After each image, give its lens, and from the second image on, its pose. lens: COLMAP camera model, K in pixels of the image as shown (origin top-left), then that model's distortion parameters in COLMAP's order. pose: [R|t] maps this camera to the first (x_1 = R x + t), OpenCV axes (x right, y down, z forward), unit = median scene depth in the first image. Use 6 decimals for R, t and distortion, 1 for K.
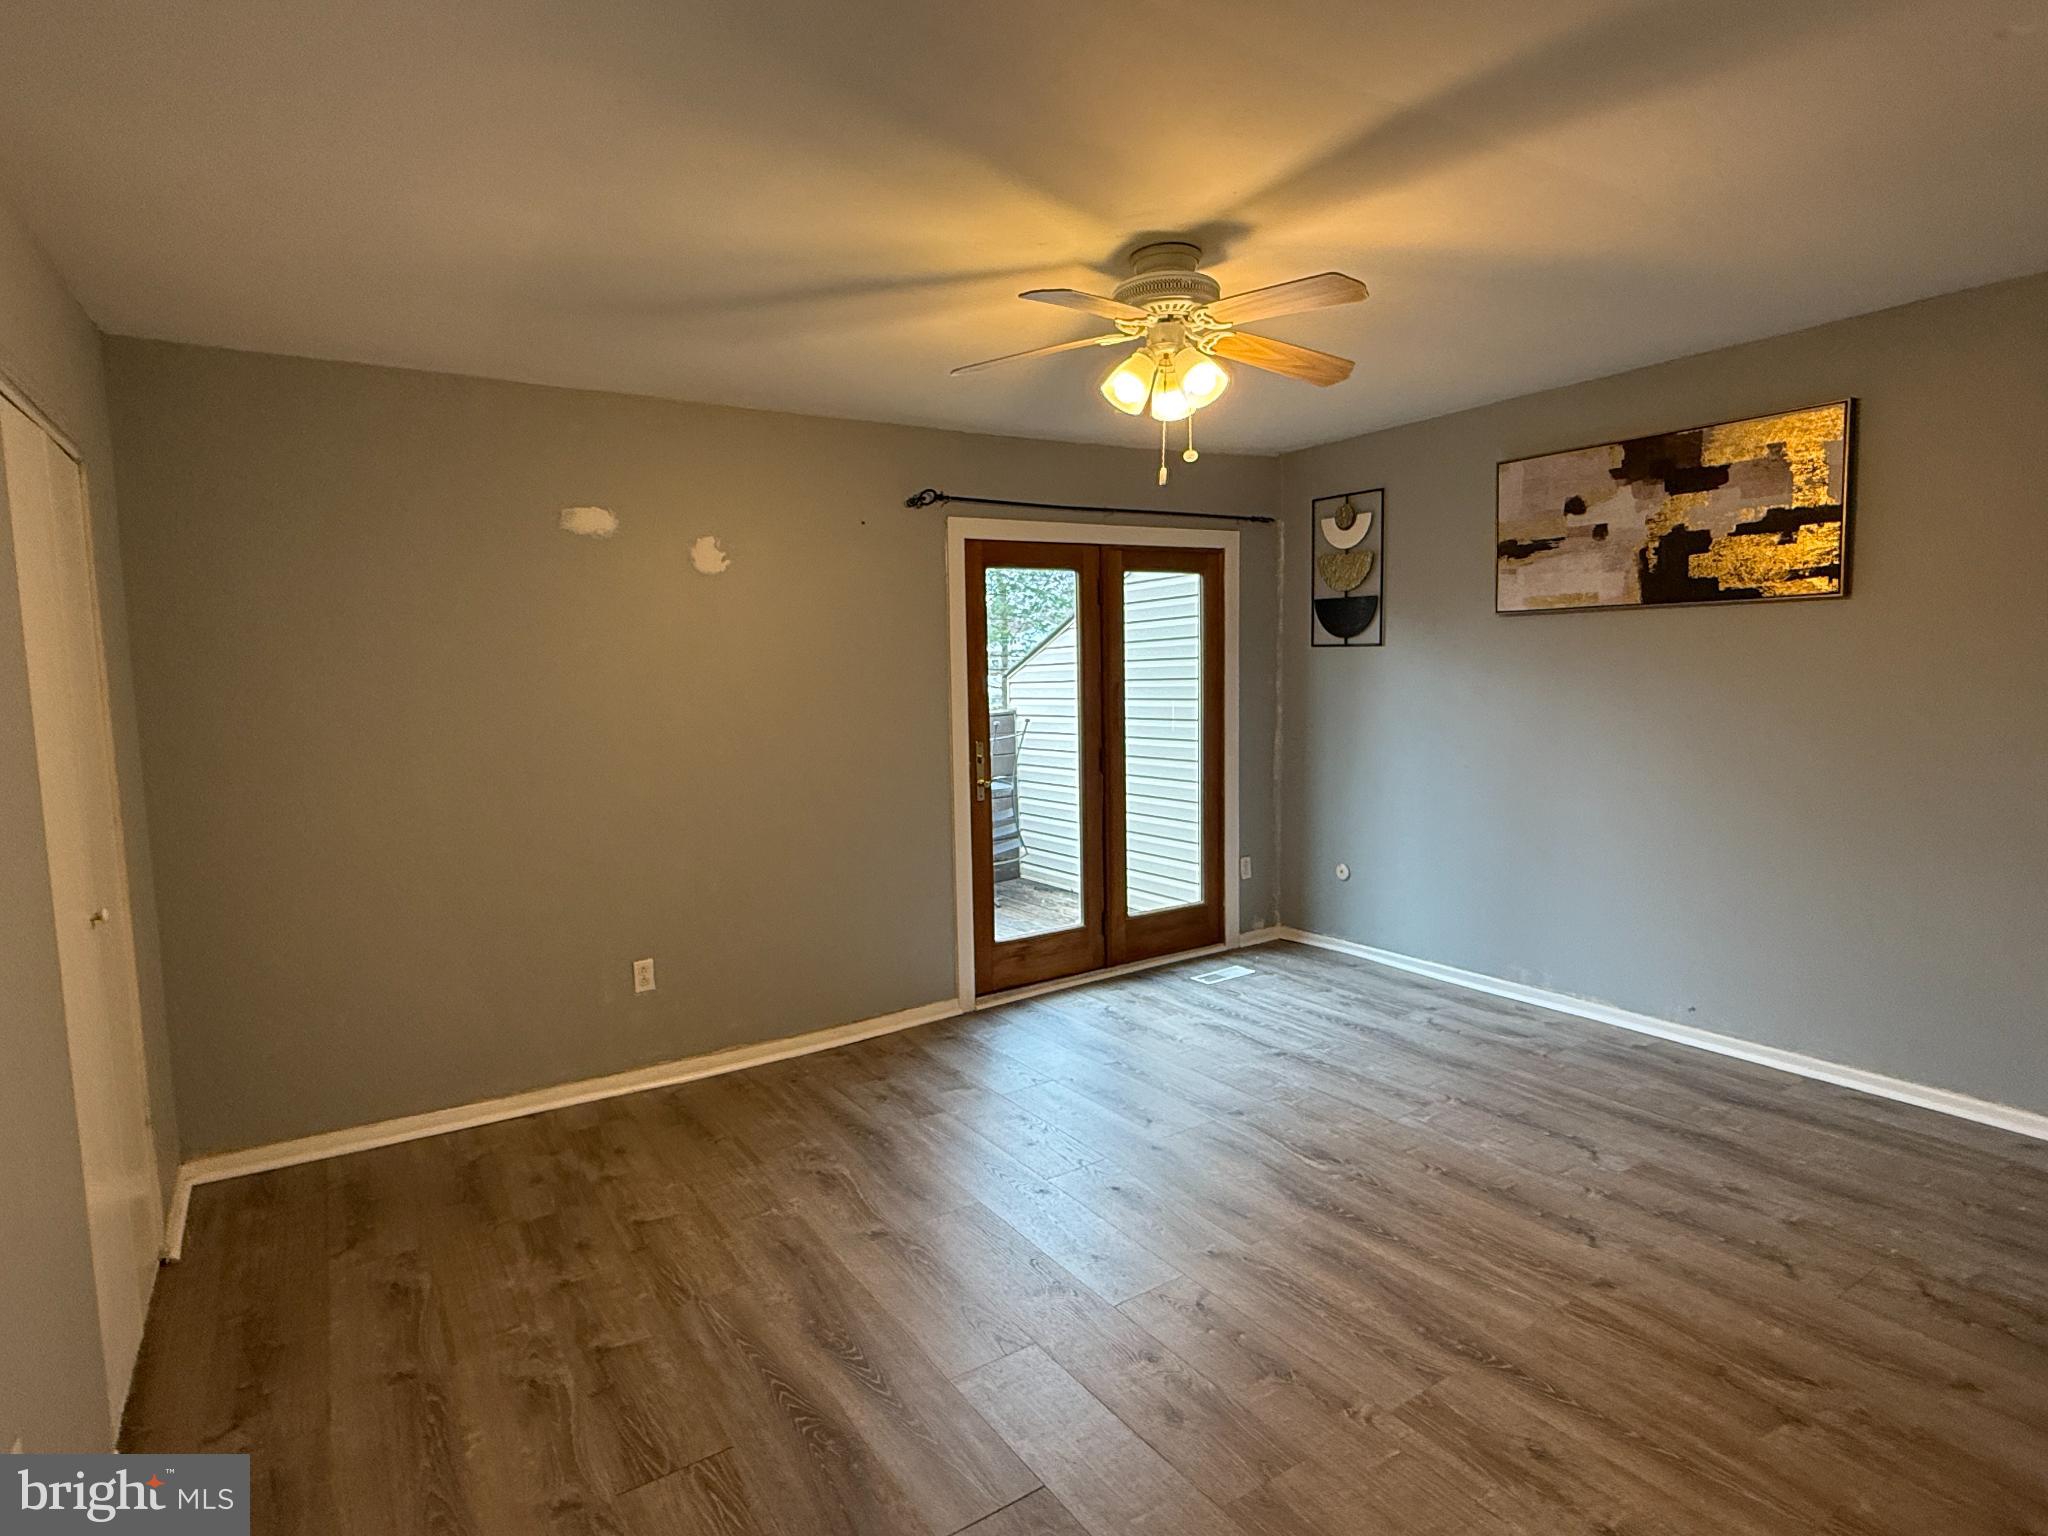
lens RADIAL K [[1088.2, 0, 1032.5], [0, 1088.2, 772.4], [0, 0, 1]] dist [-0.002084, 0.001952]
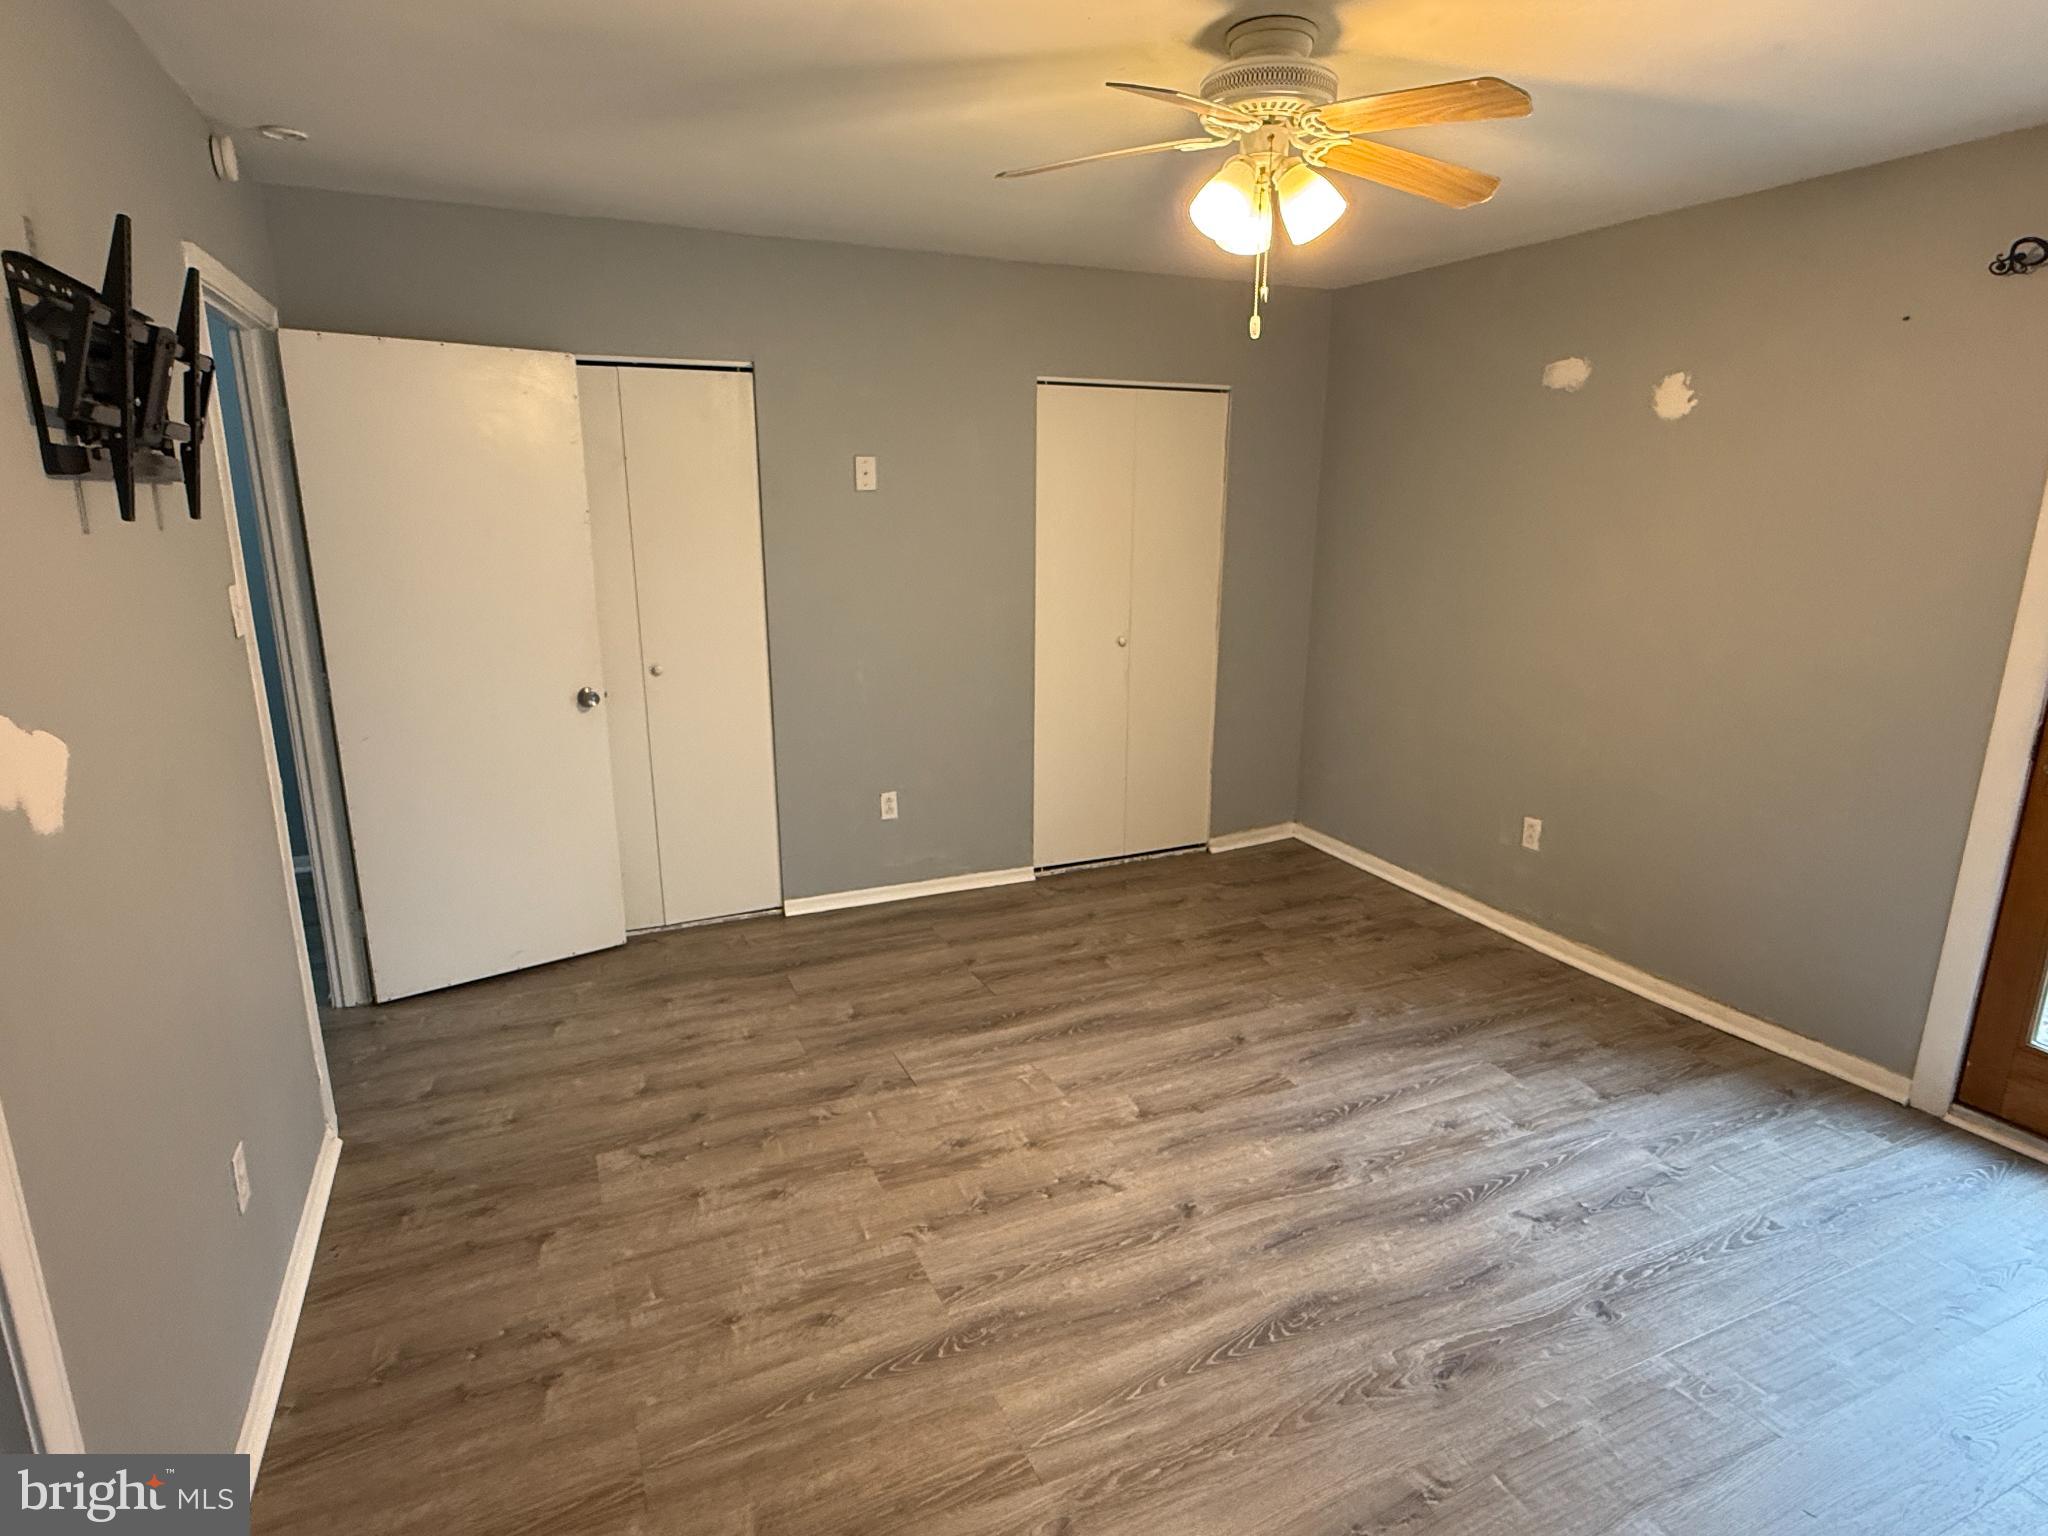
lens RADIAL K [[1088.2, 0, 1014.6], [0, 1088.2, 775.0], [0, 0, 1]] dist [-0.002084, 0.001952]
pose [[-0.147859, 0.270701, -0.951241, 0.916147], [-0.099864, 0.952810, 0.286670, -0.149655], [0.983954, 0.137381, -0.113848, 0.859179]]
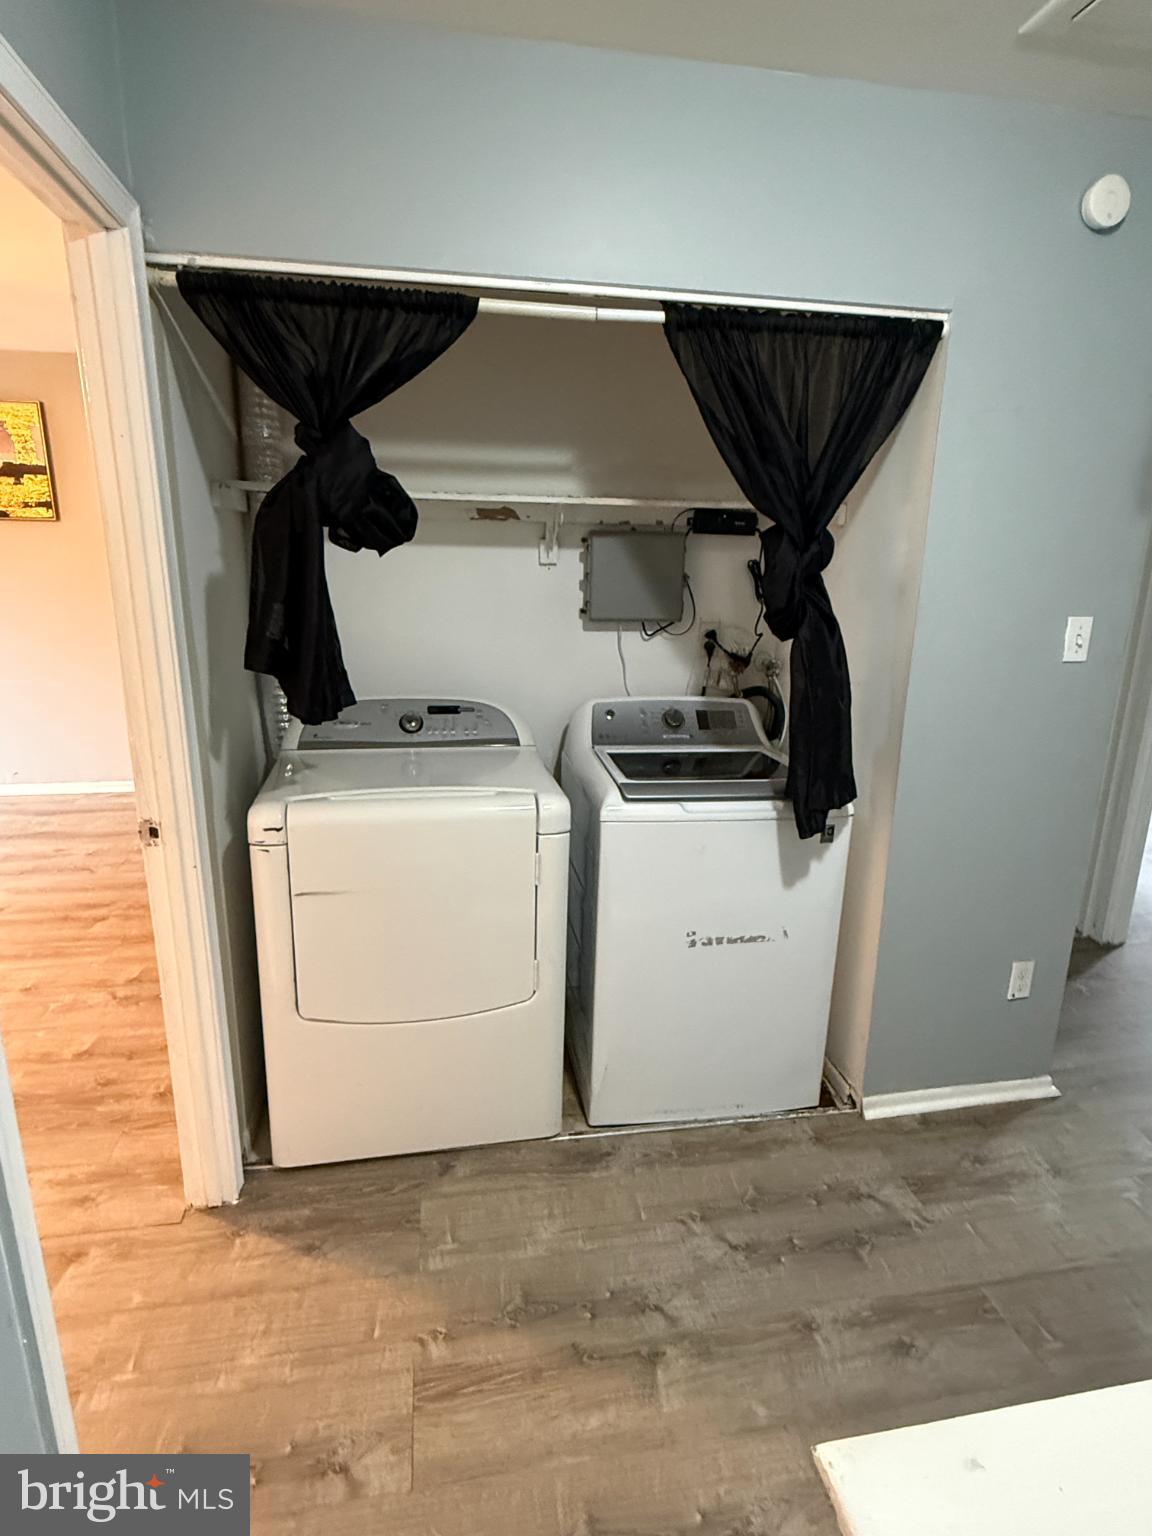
lens RADIAL K [[816.2, 0, 575.4], [0, 816.2, 771.4], [0, 0, 1]] dist [-0.002084, 0.001952]
pose [[0.384377, -0.204399, 0.900264, -0.241161], [0.061706, 0.978689, 0.195859, 0.034391], [-0.921112, -0.019732, 0.388798, -0.350964]]
